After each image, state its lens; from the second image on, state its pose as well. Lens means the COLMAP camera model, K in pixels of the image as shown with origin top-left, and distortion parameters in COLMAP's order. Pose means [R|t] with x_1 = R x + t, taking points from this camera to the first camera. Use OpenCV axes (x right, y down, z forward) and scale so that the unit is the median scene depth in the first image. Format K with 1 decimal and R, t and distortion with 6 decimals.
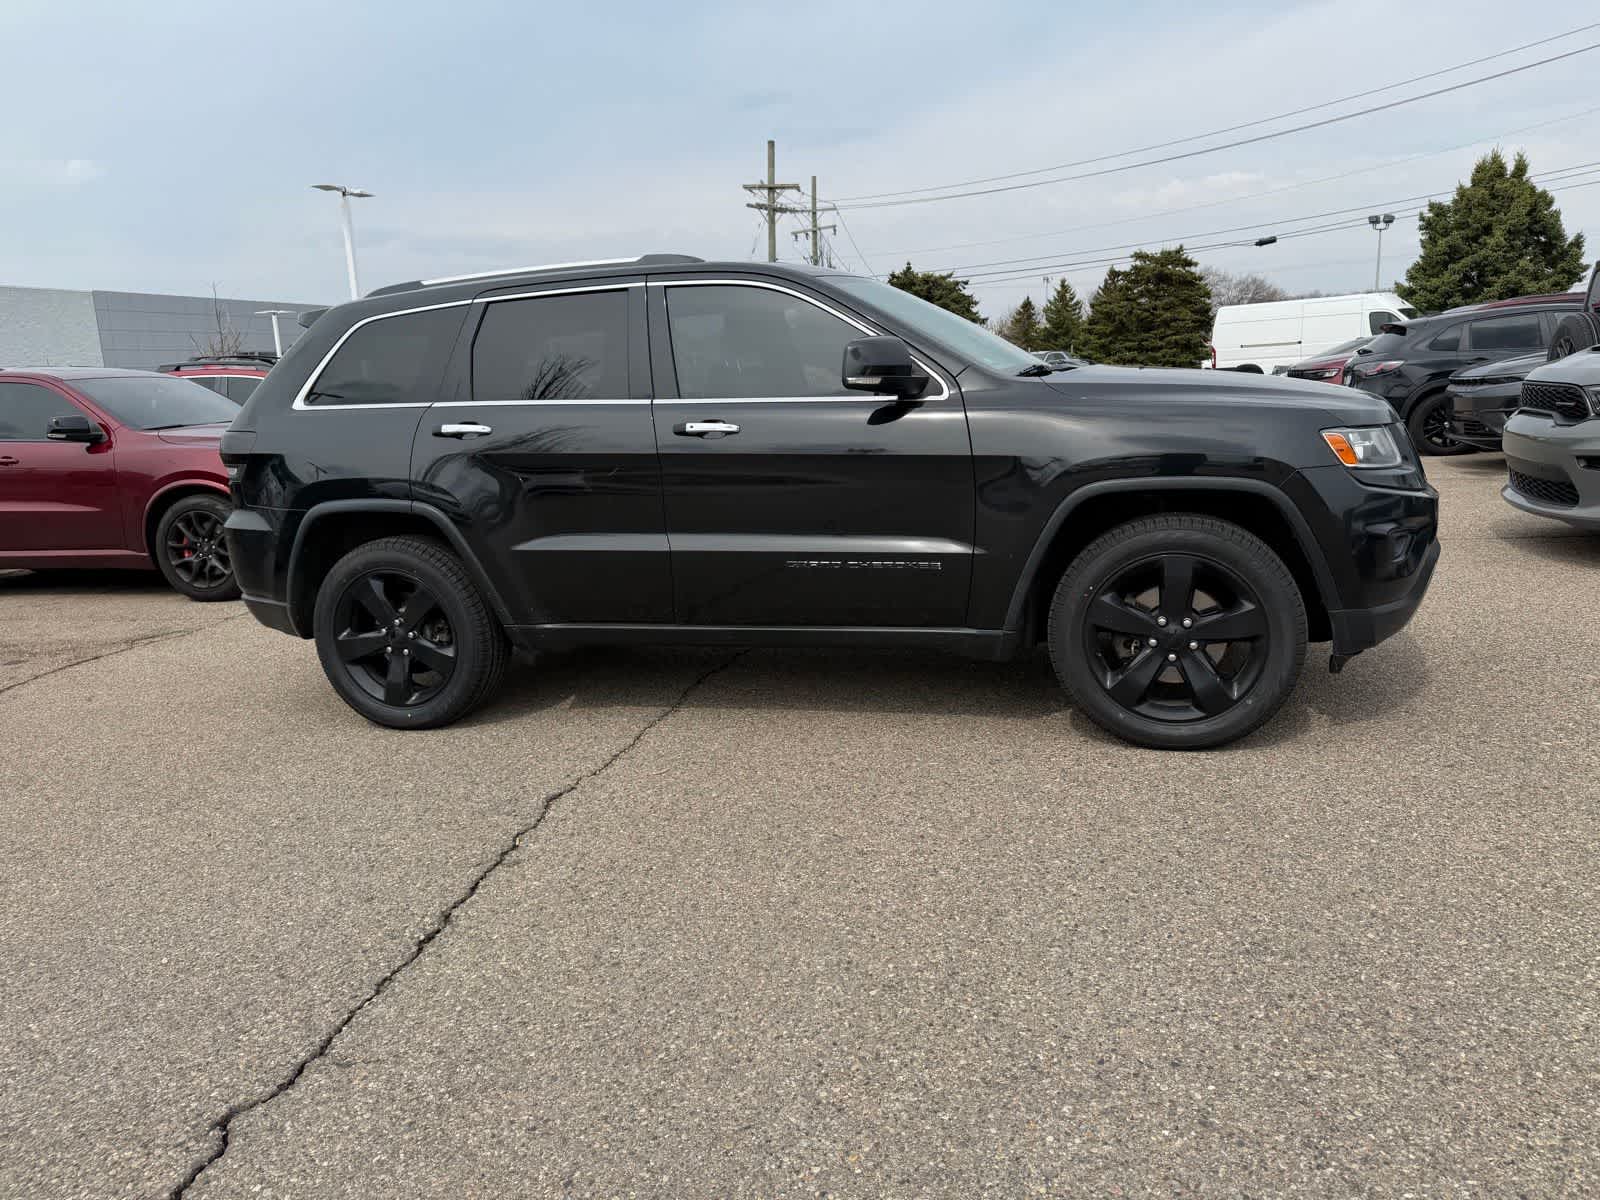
lens RADIAL K [[1132.8, 0, 805.4], [0, 1132.8, 594.4], [0, 0, 1]] dist [0.028766, -0.037406]
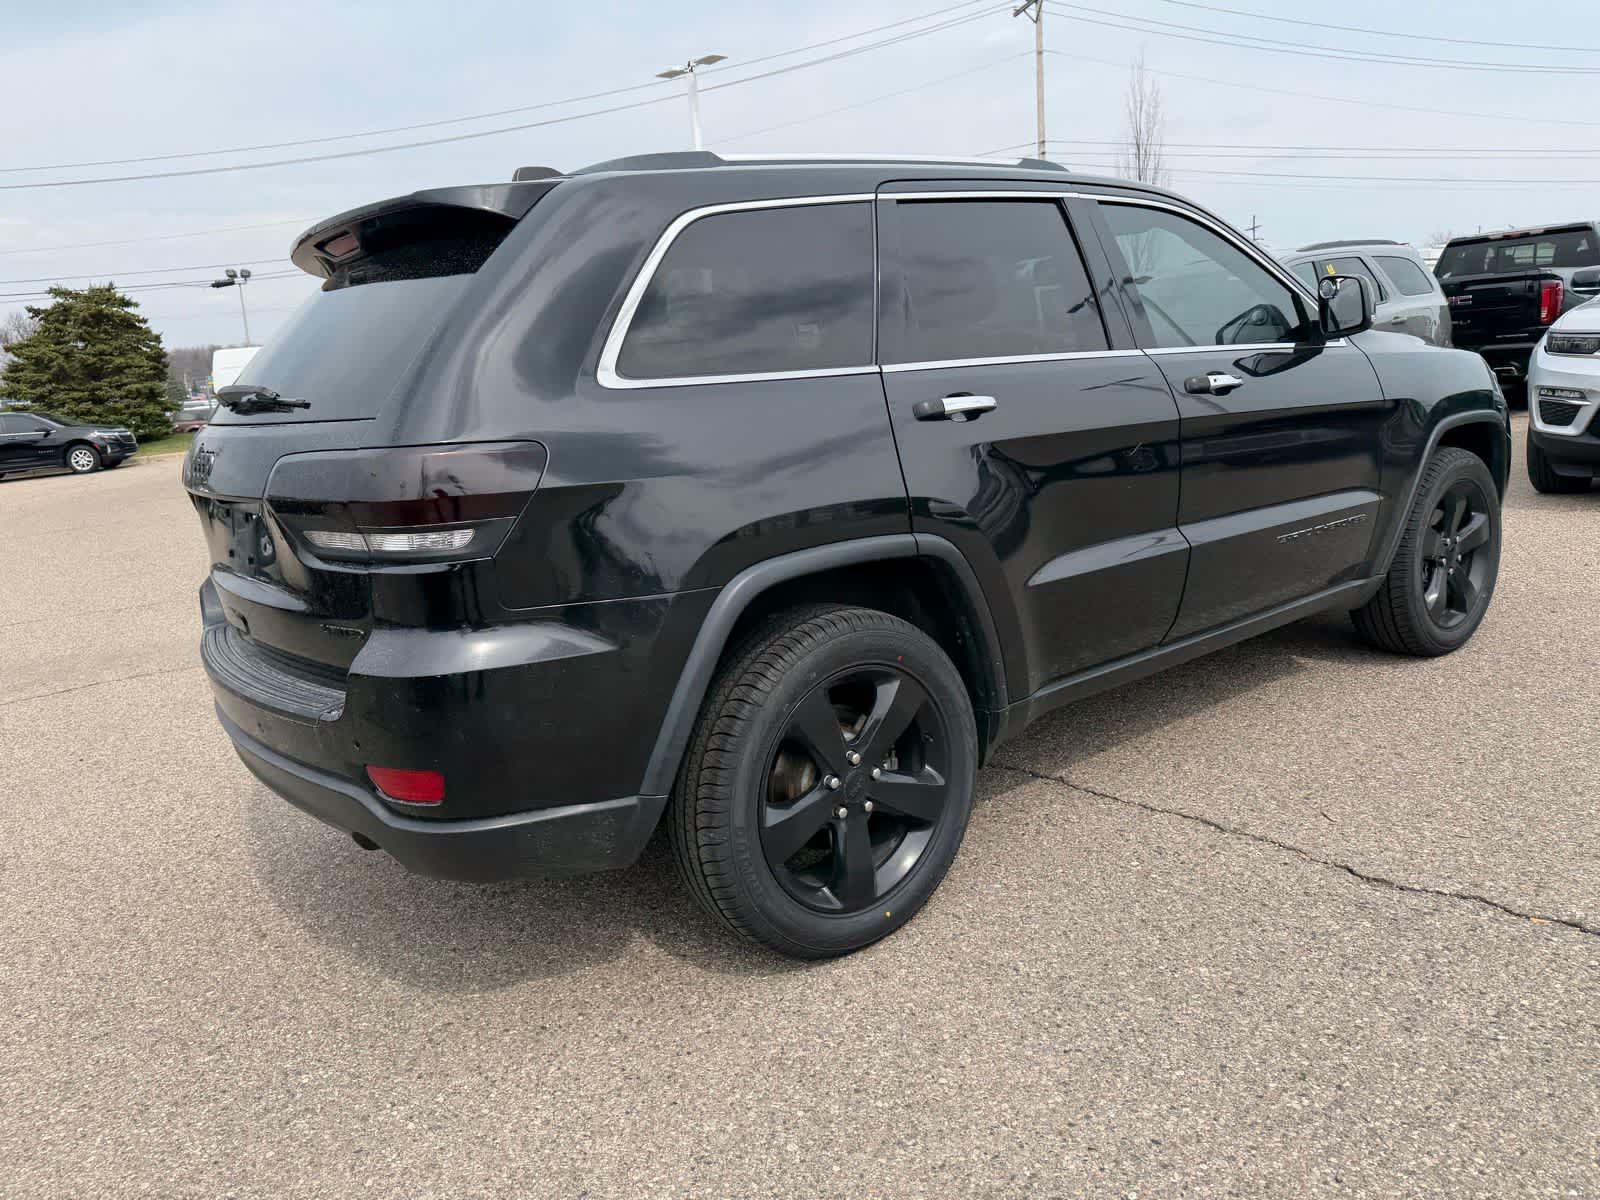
lens RADIAL K [[1136.1, 0, 804.4], [0, 1136.1, 602.7], [0, 0, 1]] dist [0.021679, -0.029455]
pose [[0.578742, -0.160742, 0.799512, -0.843261], [0.195177, 0.979192, 0.055584, -0.090044], [-0.791811, 0.123878, 0.598072, 0.711736]]
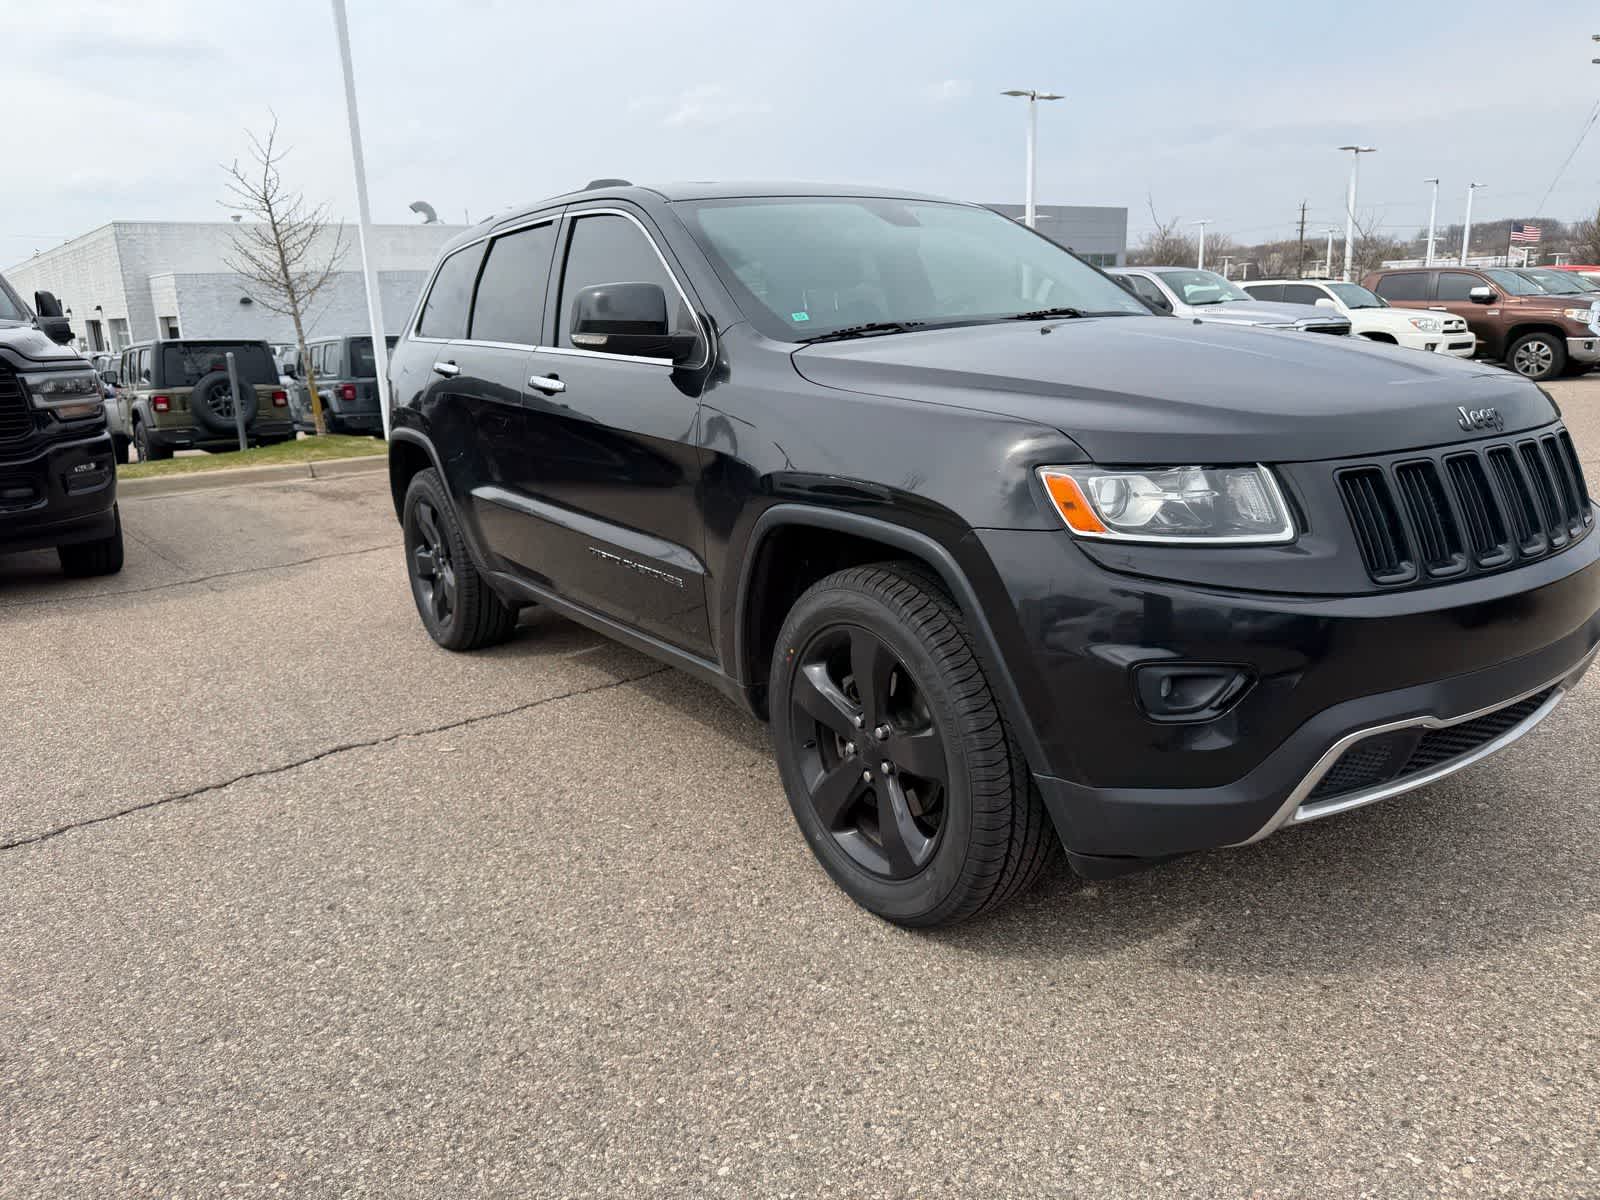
lens RADIAL K [[1139.9, 0, 802.7], [0, 1139.9, 585.2], [0, 0, 1]] dist [0.010161, -0.017600]
pose [[0.782965, 0.168175, -0.598901, 0.578798], [-0.122464, 0.985593, 0.116659, -0.111228], [0.609892, -0.017996, 0.792280, 0.384508]]
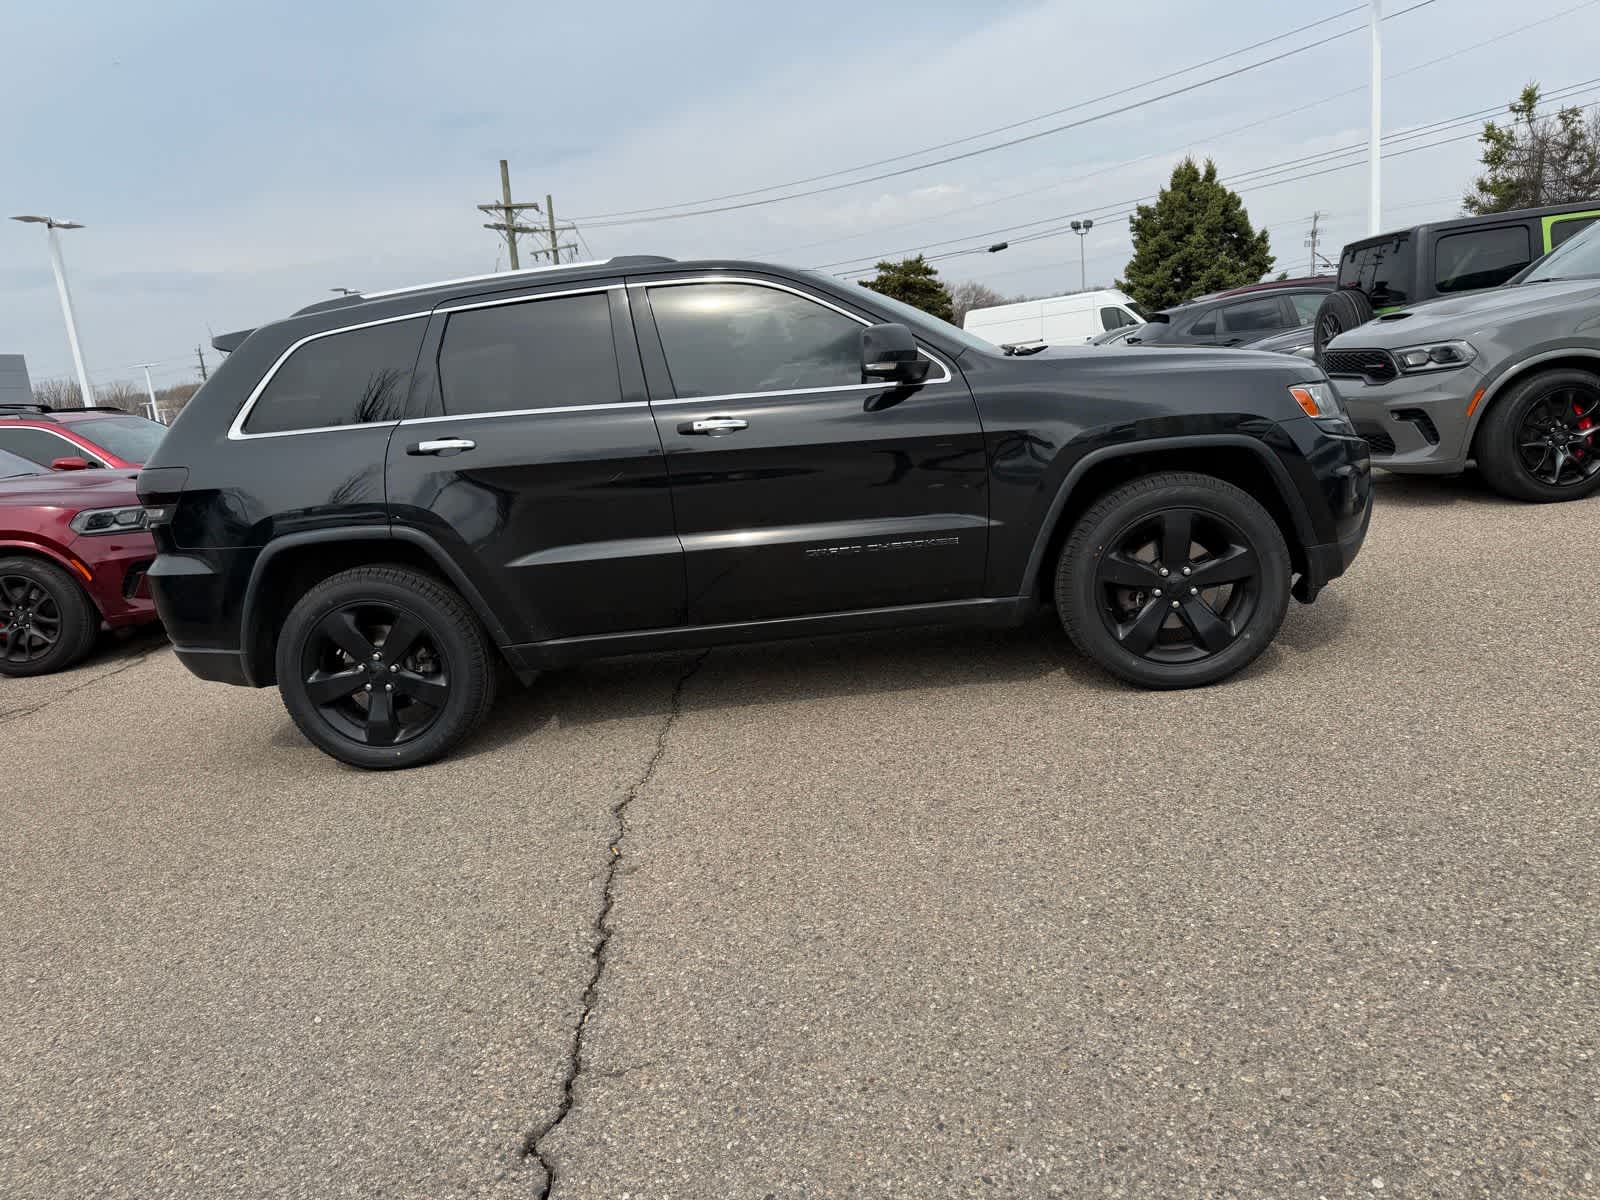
lens RADIAL K [[1136.1, 0, 804.4], [0, 1136.1, 602.7], [0, 0, 1]] dist [0.021679, -0.029455]
pose [[0.973002, -0.097196, 0.209331, -0.217479], [0.098947, 0.995090, 0.002116, 0.013909], [-0.208509, 0.018654, 0.977843, 0.003726]]
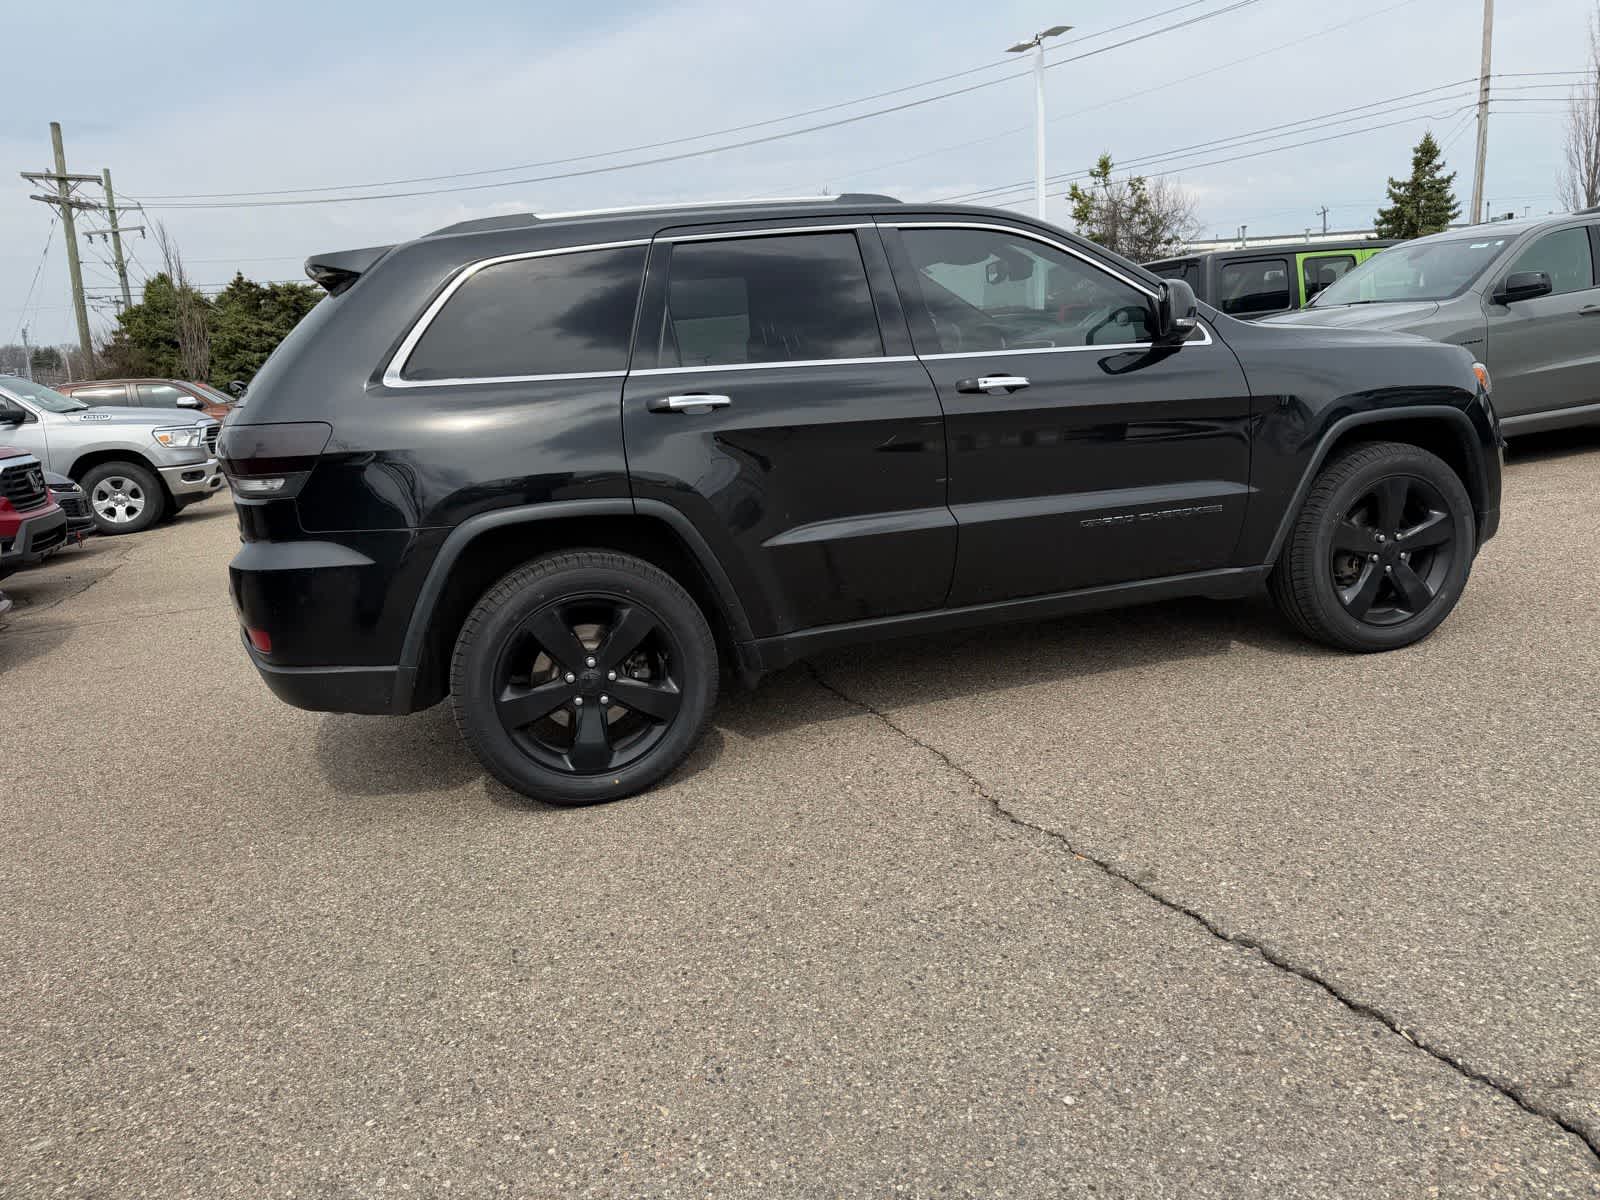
lens RADIAL K [[1135.3, 0, 806.3], [0, 1135.3, 585.2], [0, 0, 1]] dist [0.018029, -0.024426]
pose [[0.832042, -0.119472, 0.541695, -0.670515], [0.134054, 0.990893, 0.012637, -0.017426], [-0.538271, 0.062102, 0.840480, 0.303791]]
